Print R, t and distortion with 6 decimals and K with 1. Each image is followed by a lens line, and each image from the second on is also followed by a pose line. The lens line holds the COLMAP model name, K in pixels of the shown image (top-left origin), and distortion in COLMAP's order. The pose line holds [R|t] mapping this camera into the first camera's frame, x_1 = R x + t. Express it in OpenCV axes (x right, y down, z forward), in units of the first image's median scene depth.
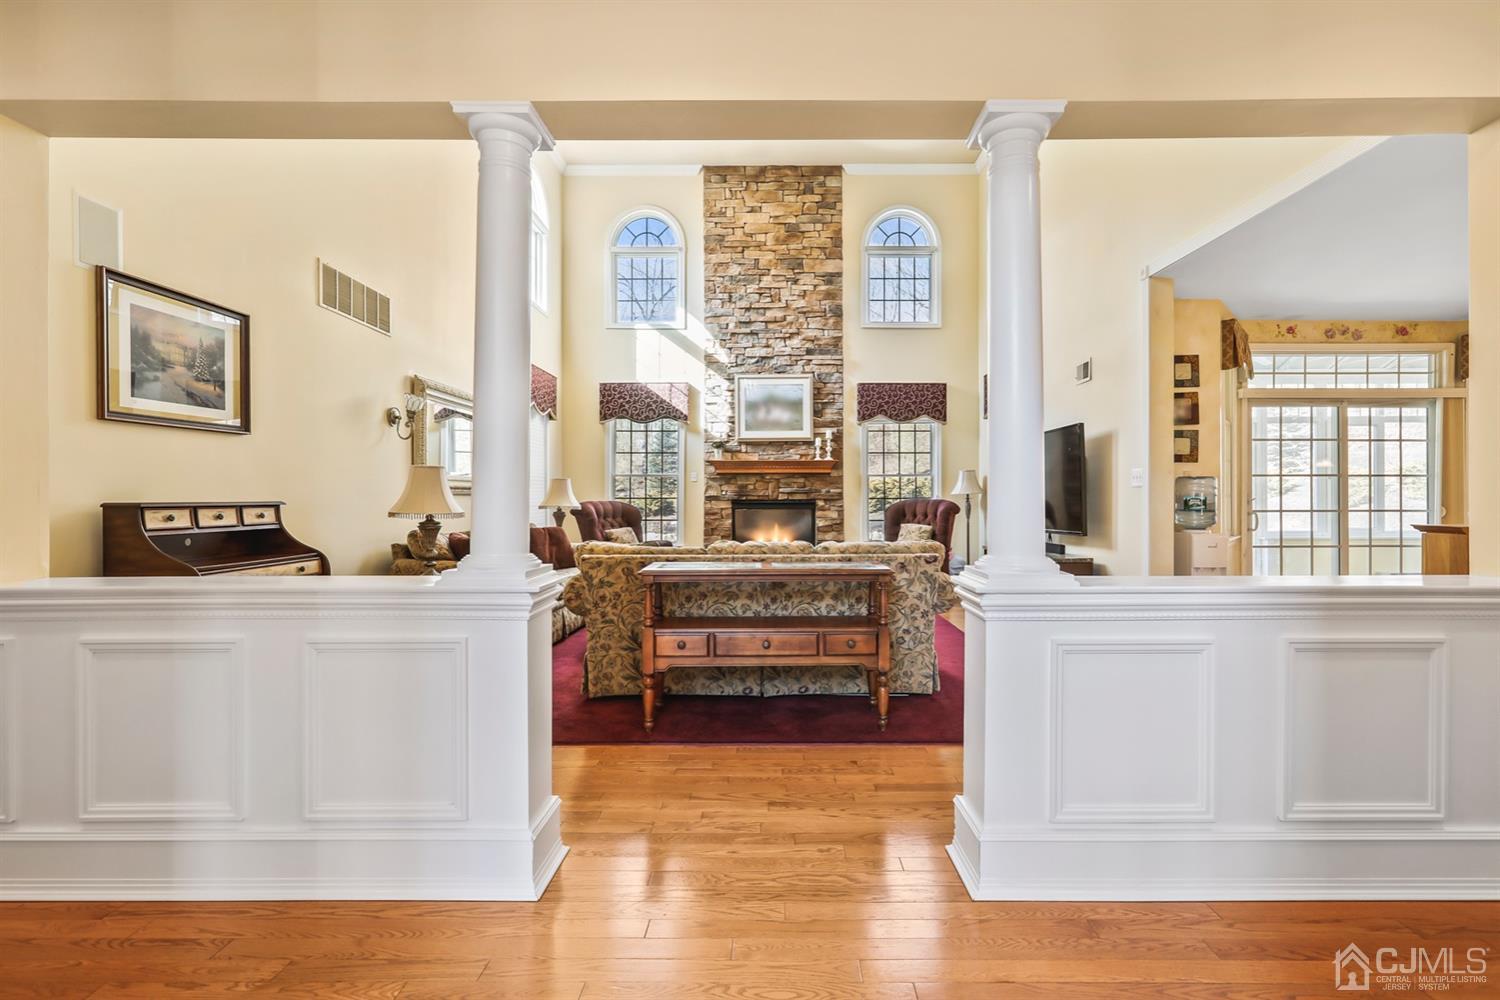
lens RADIAL K [[672.1, 0, 750.0], [0, 672.1, 500.0], [0, 0, 1]] dist [-0.001578, 0.000331]
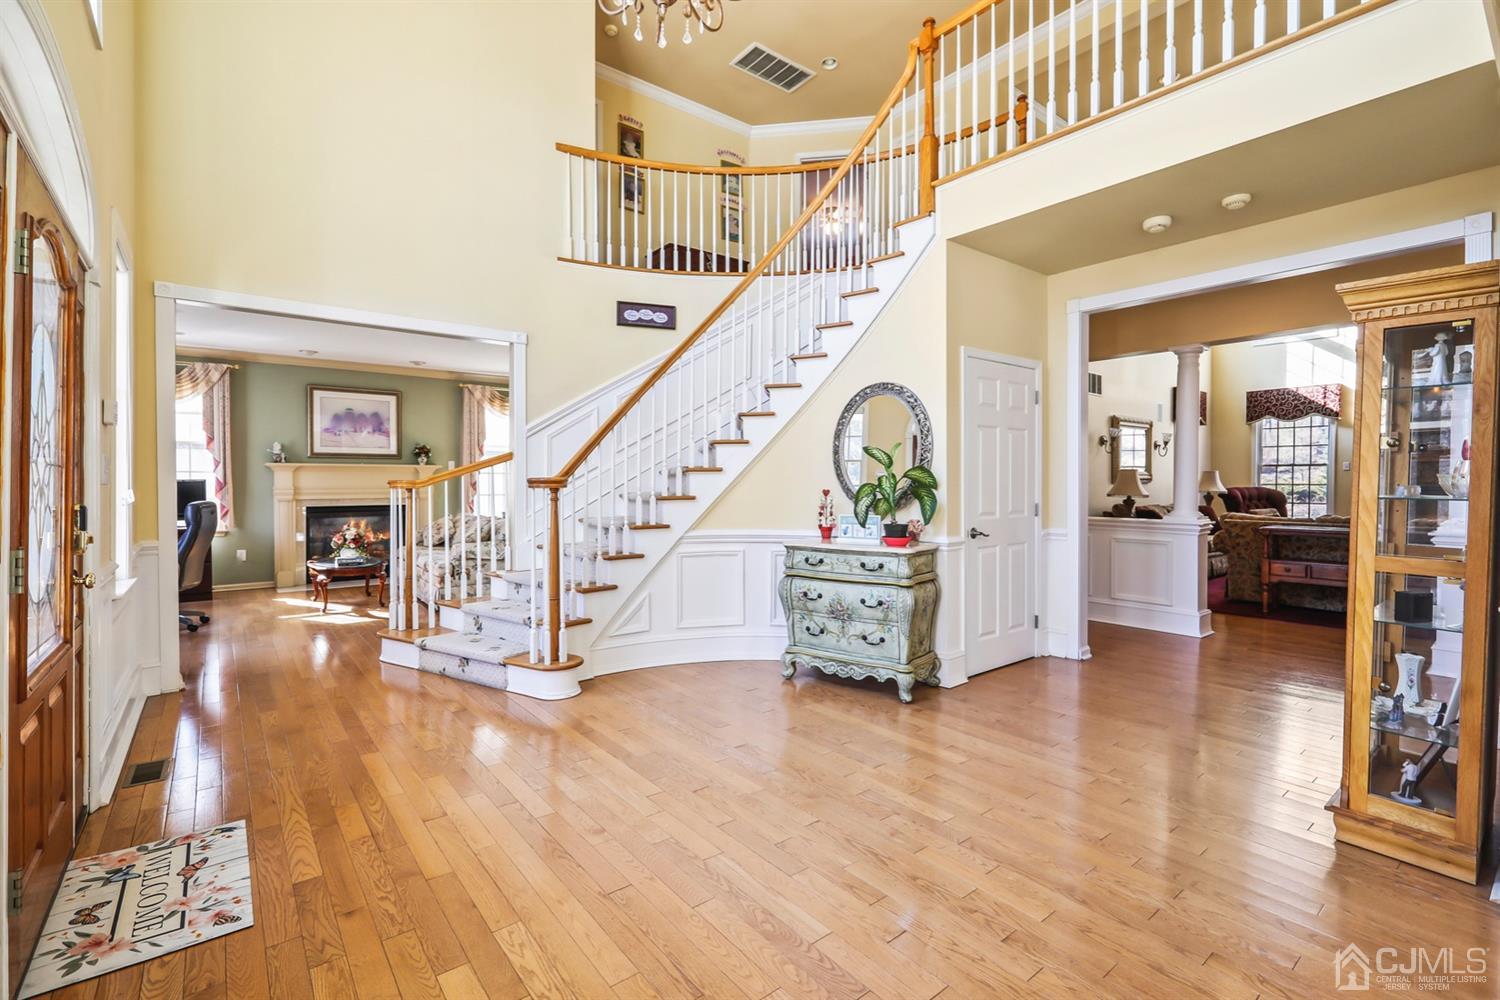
lens RADIAL K [[678.9, 0, 753.1], [0, 678.9, 479.4], [0, 0, 1]] dist [-0.000659, 0.001033]
pose [[0.649058, 0.001016, -0.760738, 0.140064], [-0.002217, 0.999997, -0.000555, -0.009569], [0.760736, 0.002047, 0.649058, -0.508582]]
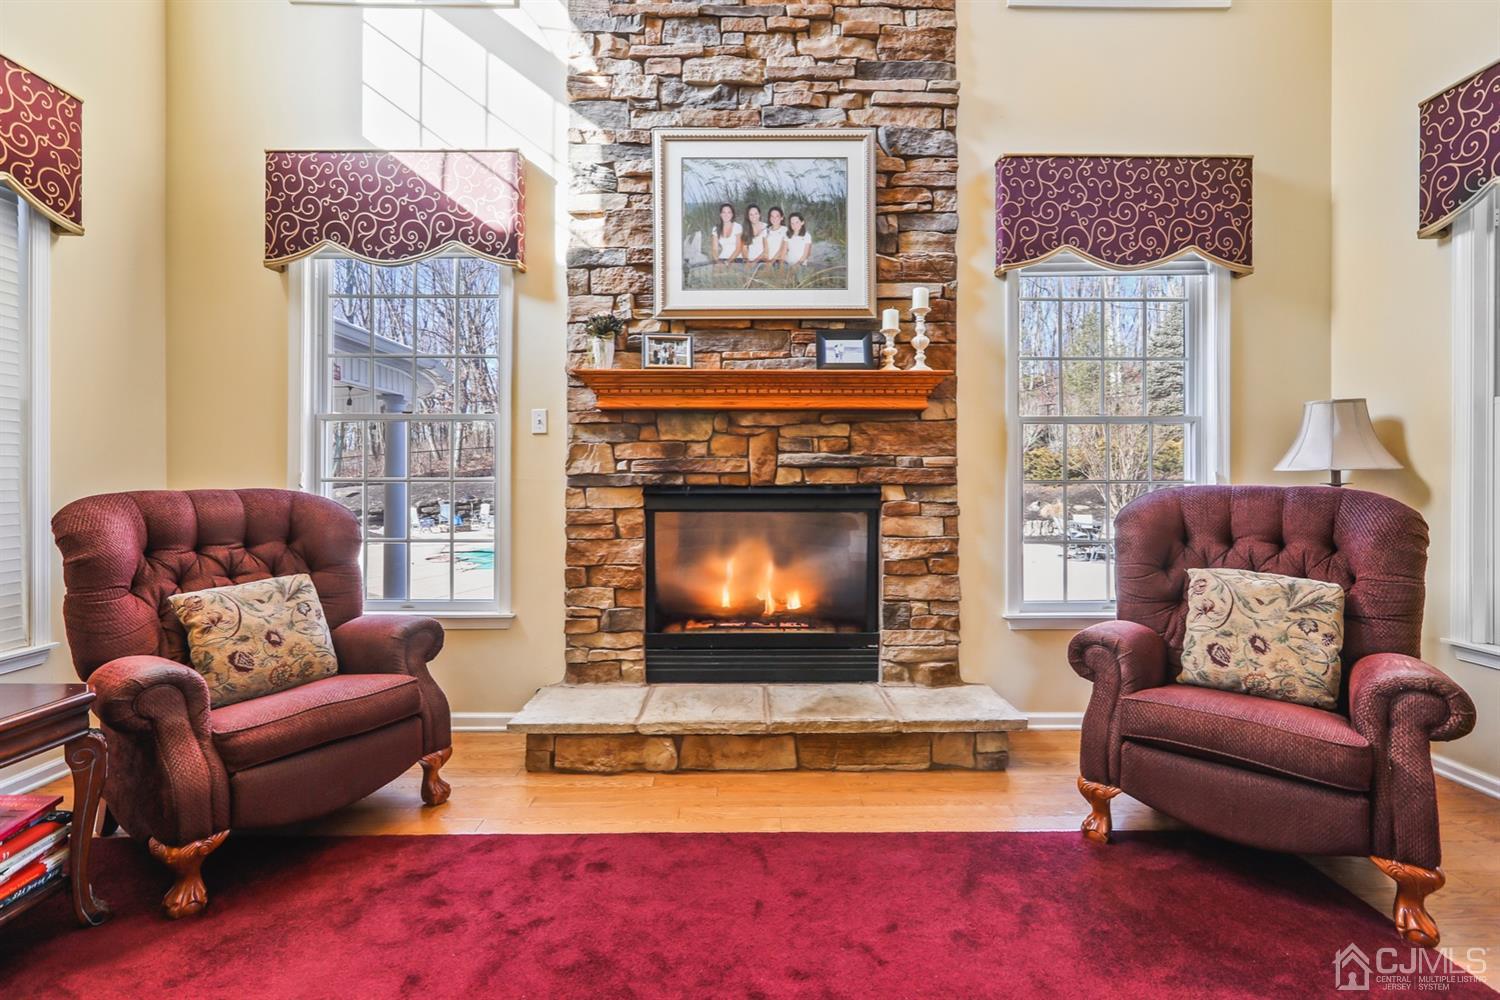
lens RADIAL K [[678.9, 0, 753.1], [0, 678.9, 479.4], [0, 0, 1]] dist [-0.000659, 0.001033]
pose [[0.998653, 0.002304, 0.051831, 0.011706], [-0.002215, 0.999996, -0.001777, -0.002959], [-0.051835, 0.001660, 0.998654, 0.645006]]
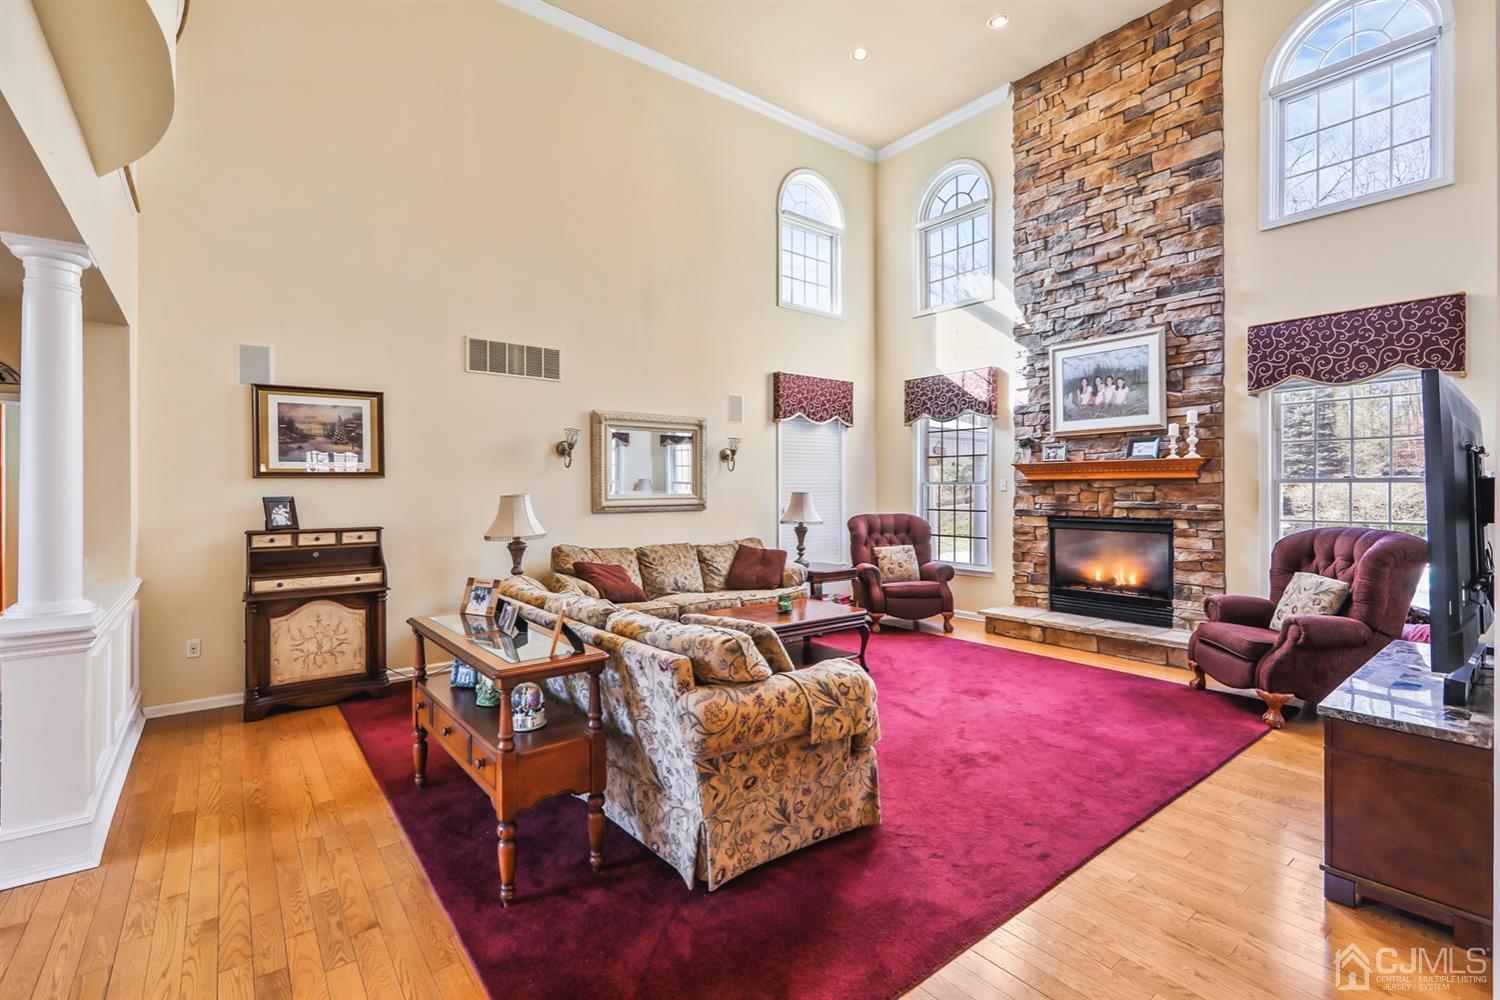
lens RADIAL K [[659.5, 0, 750.2], [0, 659.5, 489.7], [0, 0, 1]] dist [0.004024, 0.000872]
pose [[0.641890, -0.000395, -0.766797, 0.323653], [-0.000100, 1.000000, -0.000598, -0.028734], [0.766797, 0.000461, 0.641889, 0.282547]]
